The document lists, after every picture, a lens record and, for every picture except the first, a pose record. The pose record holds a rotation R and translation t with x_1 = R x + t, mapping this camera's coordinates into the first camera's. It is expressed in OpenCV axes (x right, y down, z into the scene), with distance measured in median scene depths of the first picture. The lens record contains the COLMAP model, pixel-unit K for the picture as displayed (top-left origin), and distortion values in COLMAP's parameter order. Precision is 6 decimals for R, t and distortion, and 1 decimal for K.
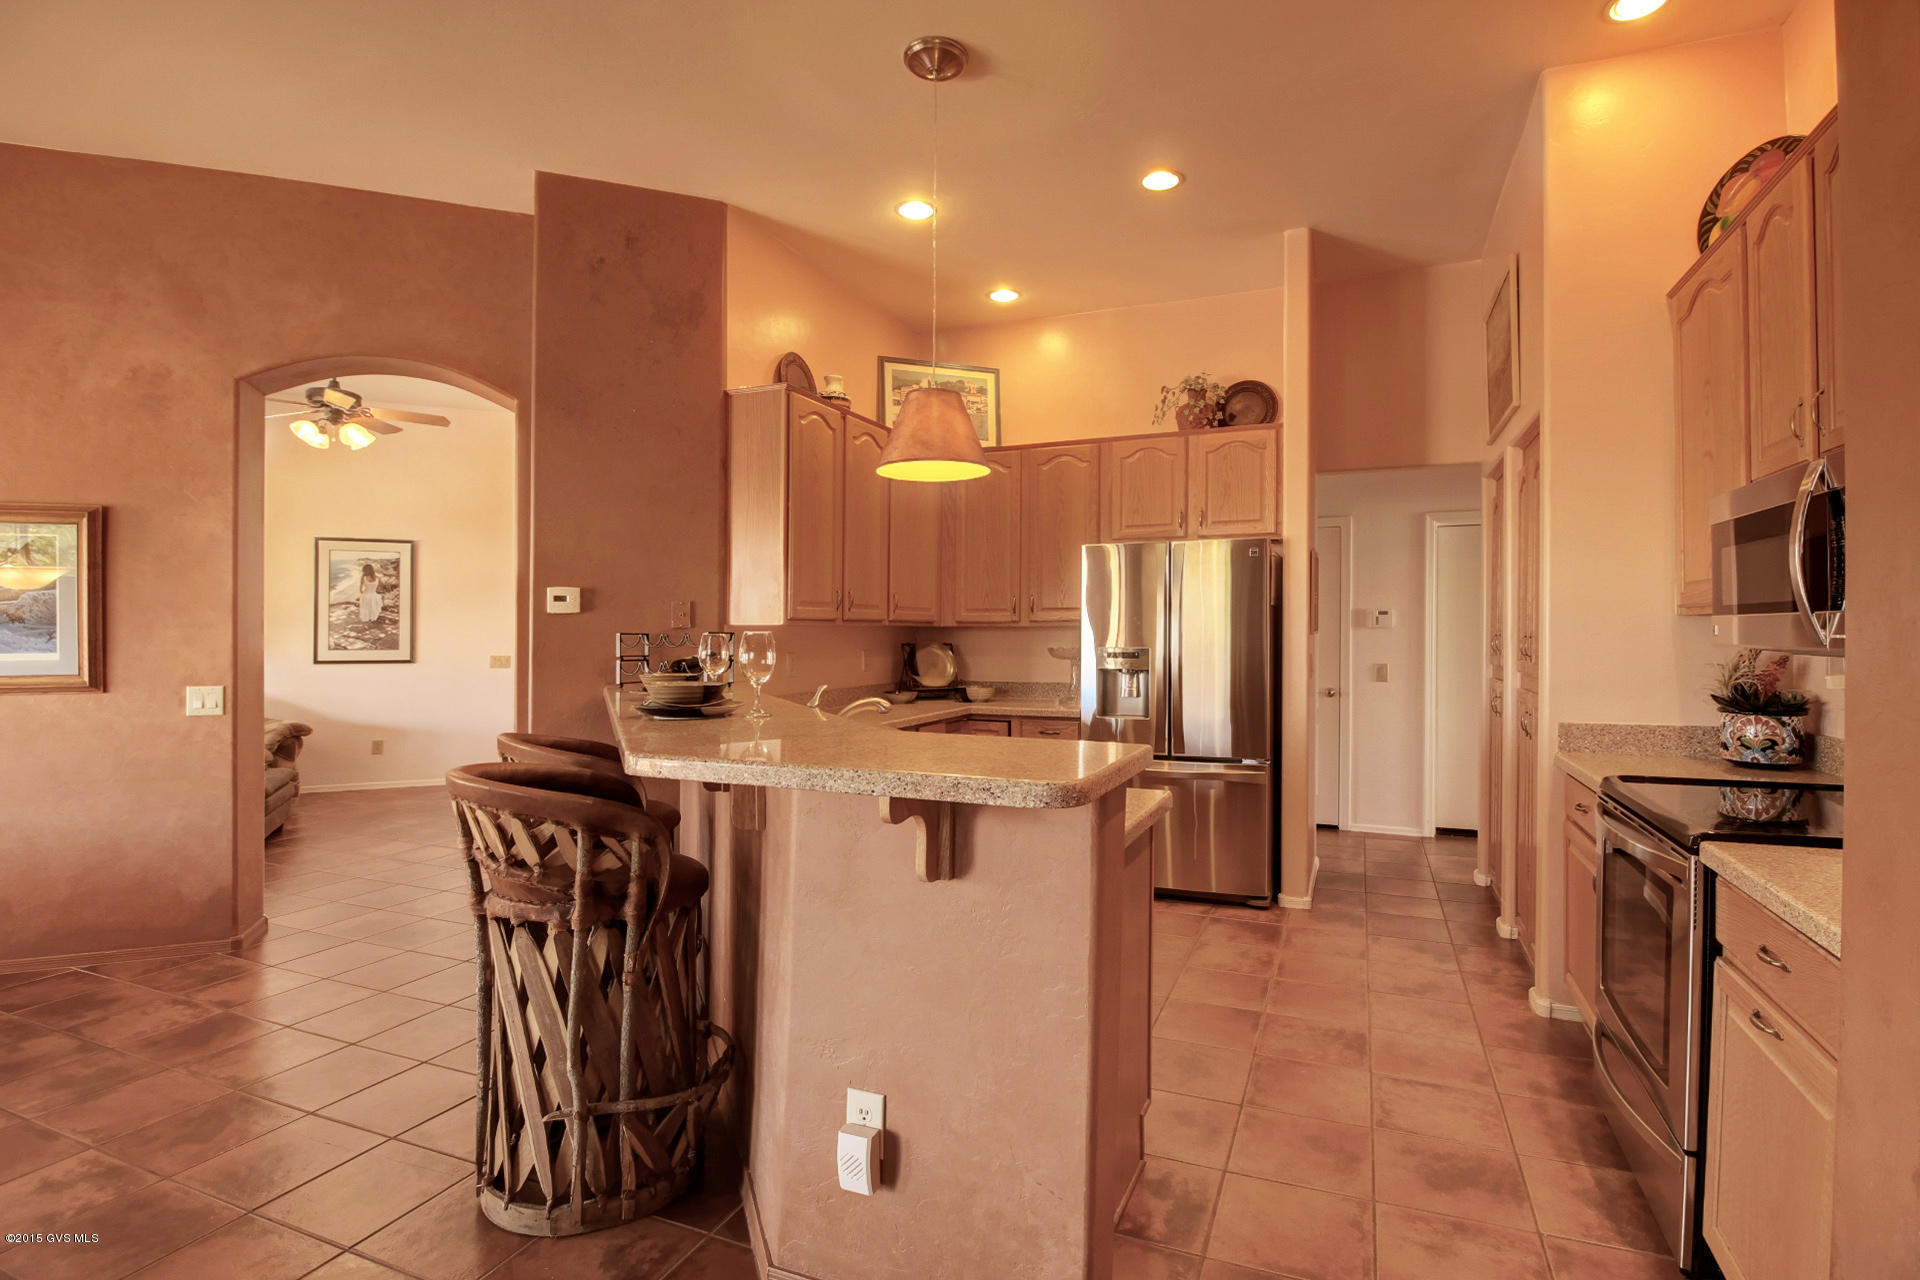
lens RADIAL K [[900.2, 0, 952.2], [0, 900.2, 630.0], [0, 0, 1]] dist [-0.004399, -0.001064]
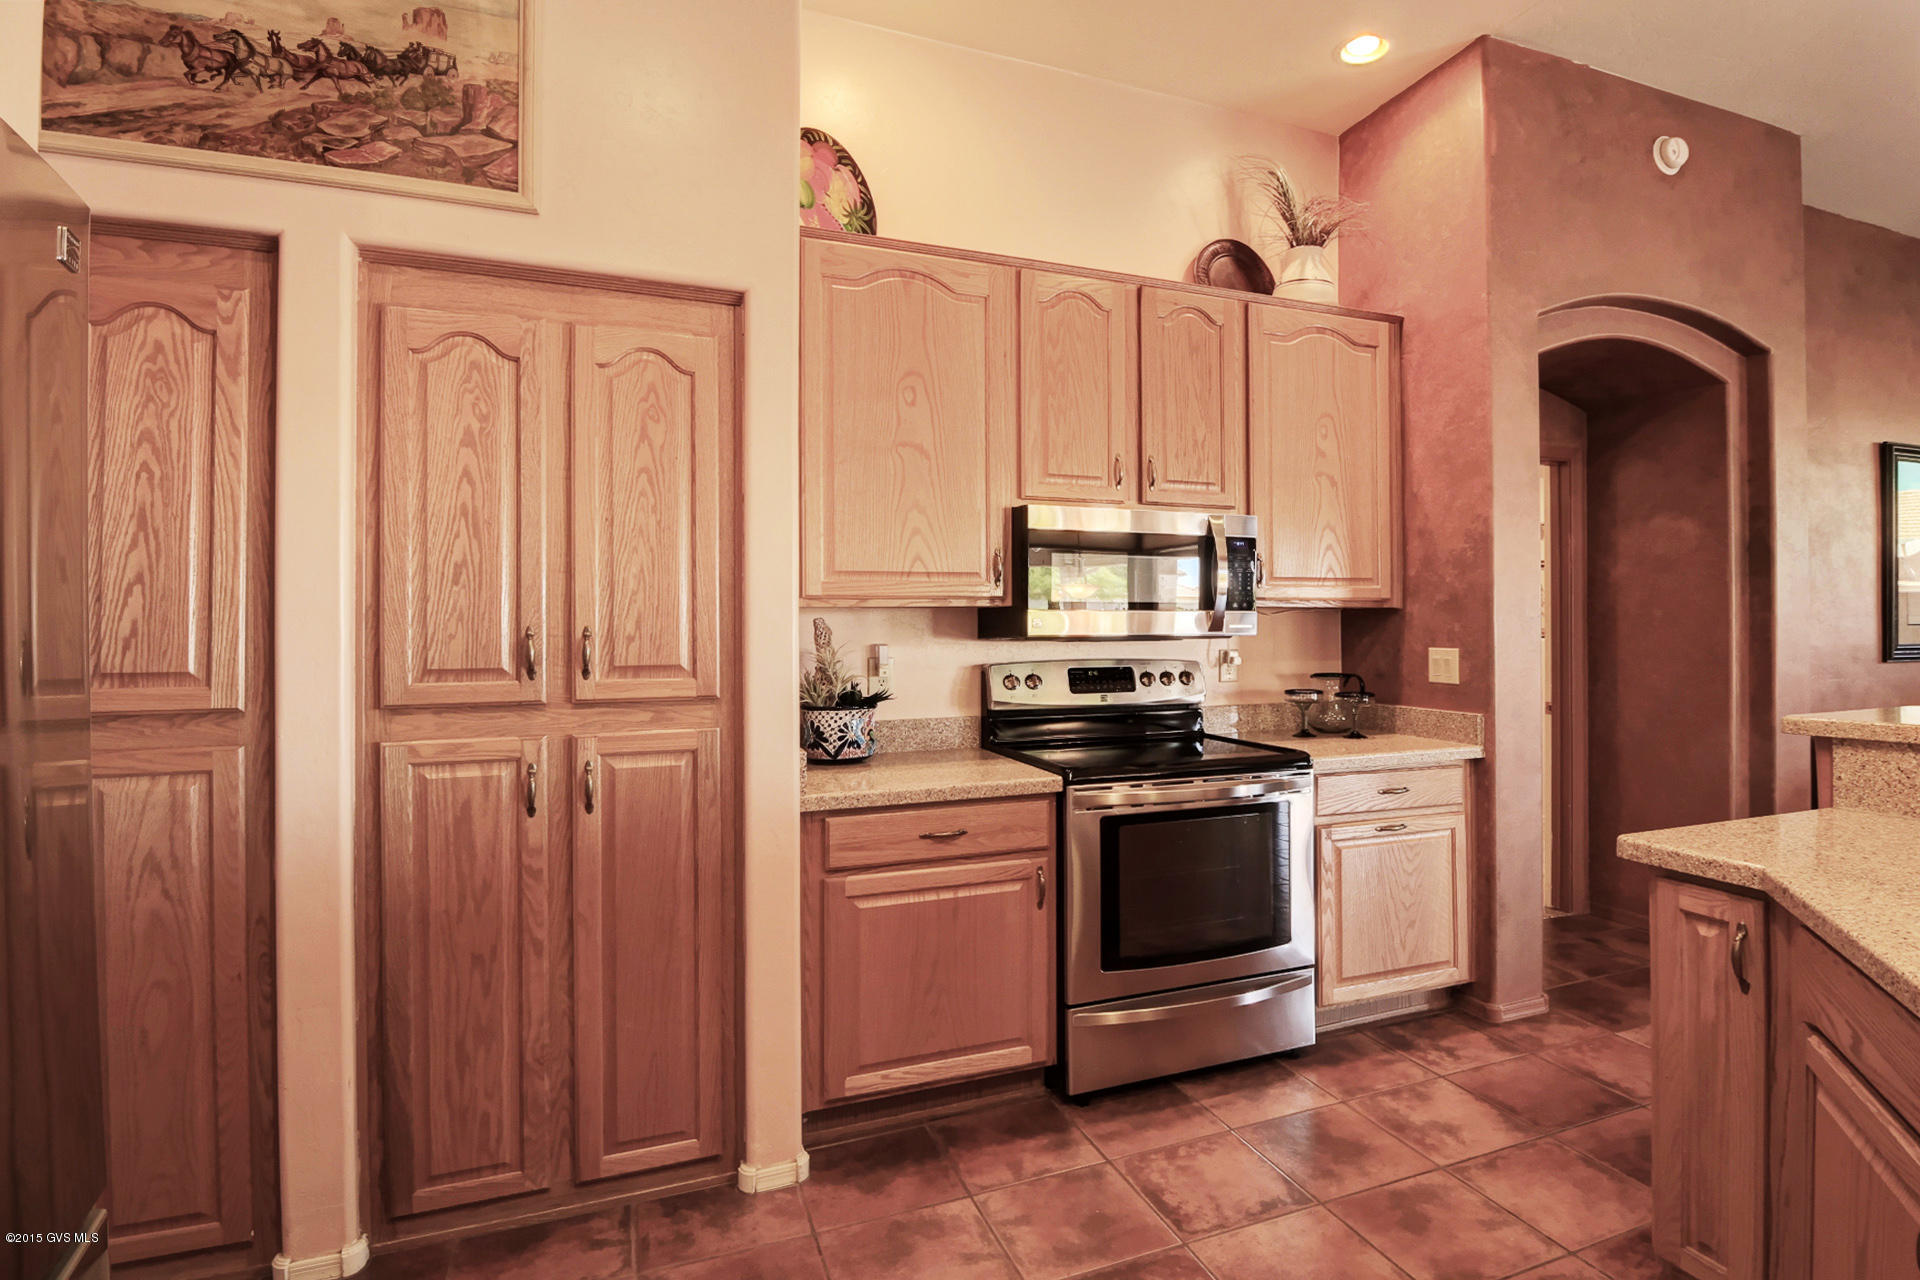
lens RADIAL K [[920.6, 0, 972.2], [0, 920.6, 618.1], [0, 0, 1]] dist [-0.000623, -0.011842]
pose [[-0.684590, 0.015419, 0.728765, 0.036894], [0.010294, 0.999881, -0.011486, 0.002833], [-0.728855, -0.000361, -0.684668, 1.341021]]
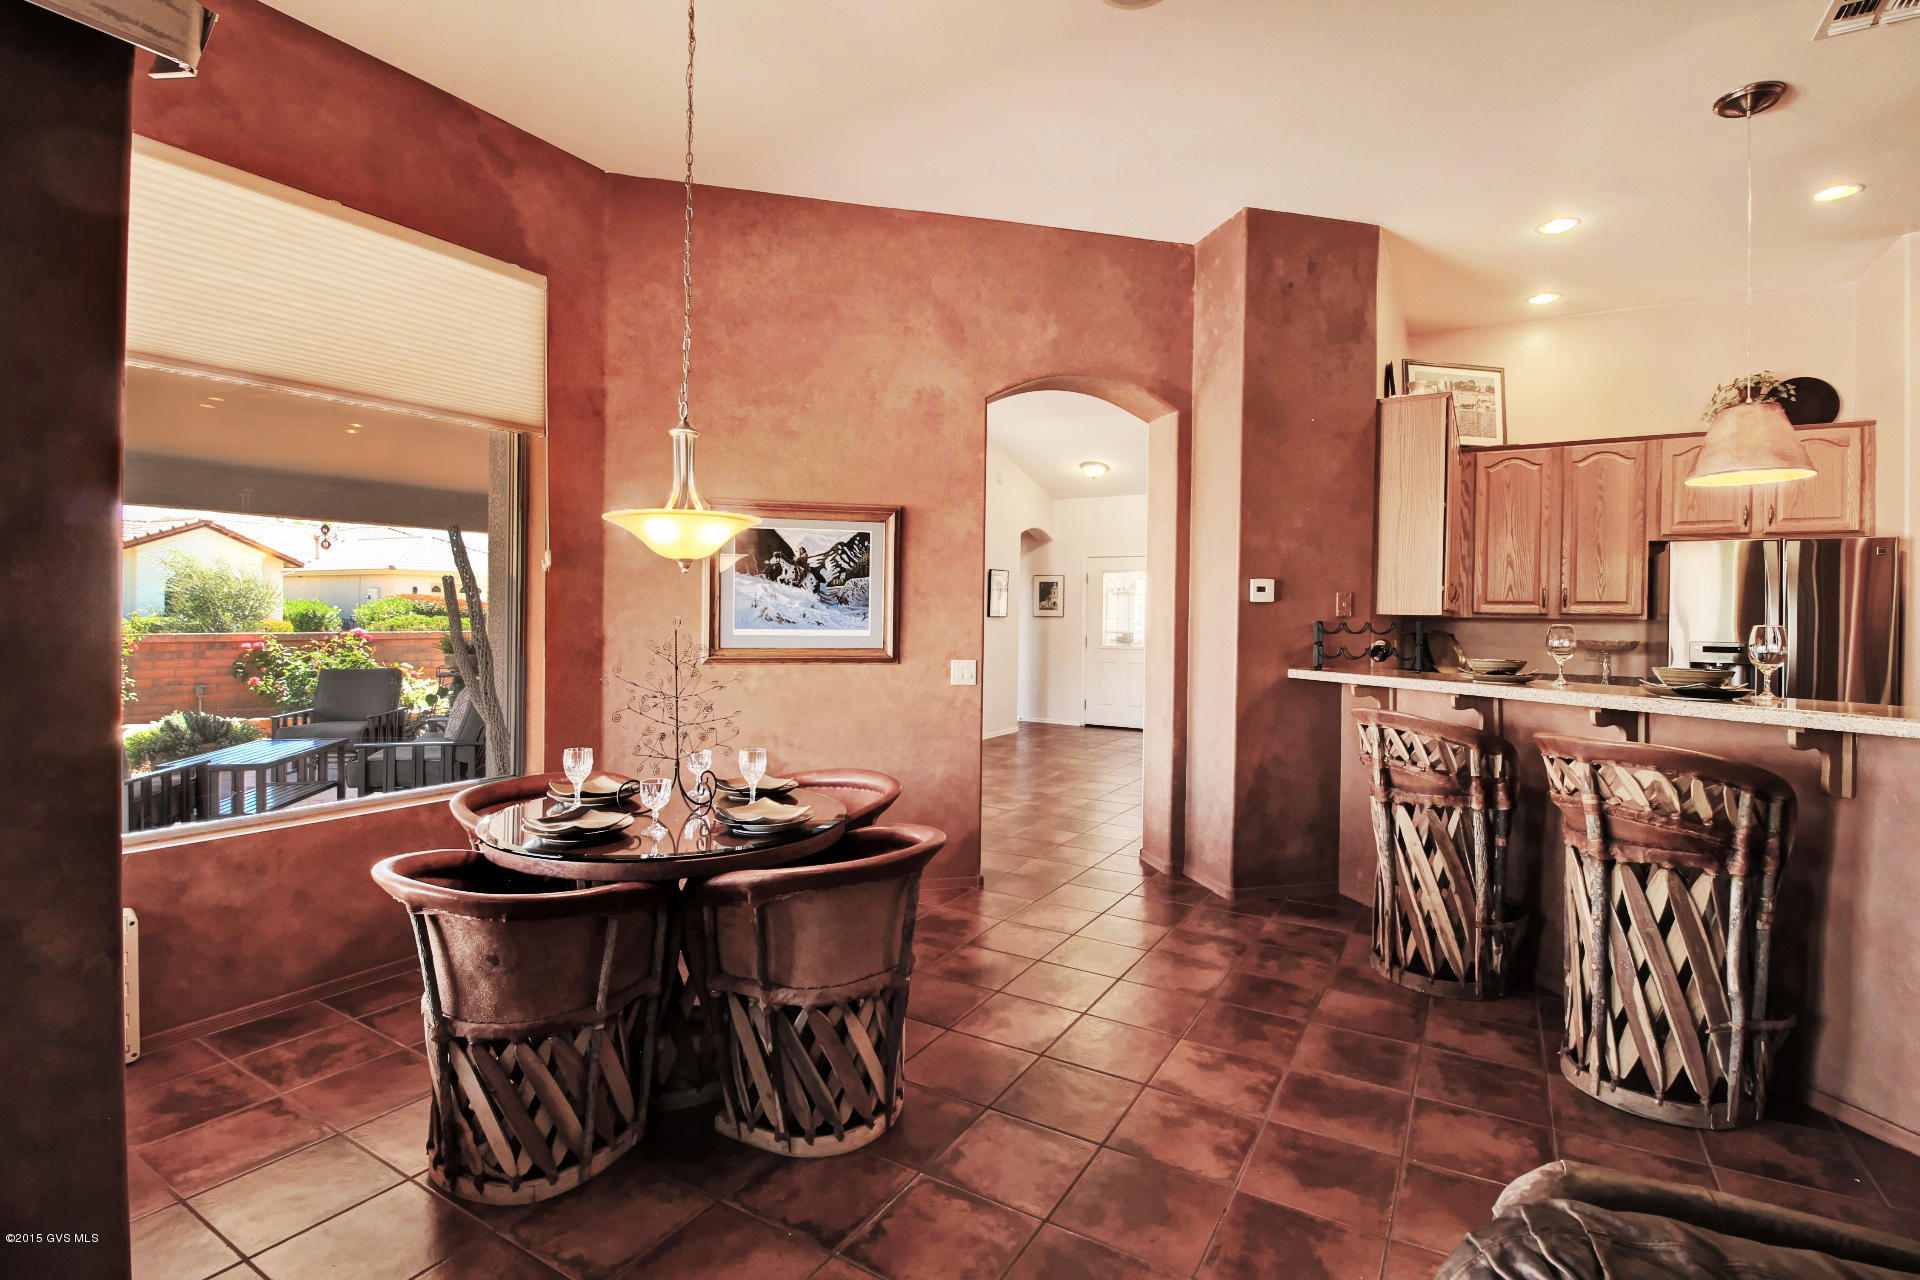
lens RADIAL K [[903.0, 0, 899.2], [0, 903.0, 615.3], [0, 0, 1]] dist [0.002930, -0.009063]
pose [[0.990850, 0.015750, -0.134047, -0.757819], [-0.015739, 0.999875, 0.001140, 0.003769], [0.134048, 0.000981, 0.990974, -0.181387]]
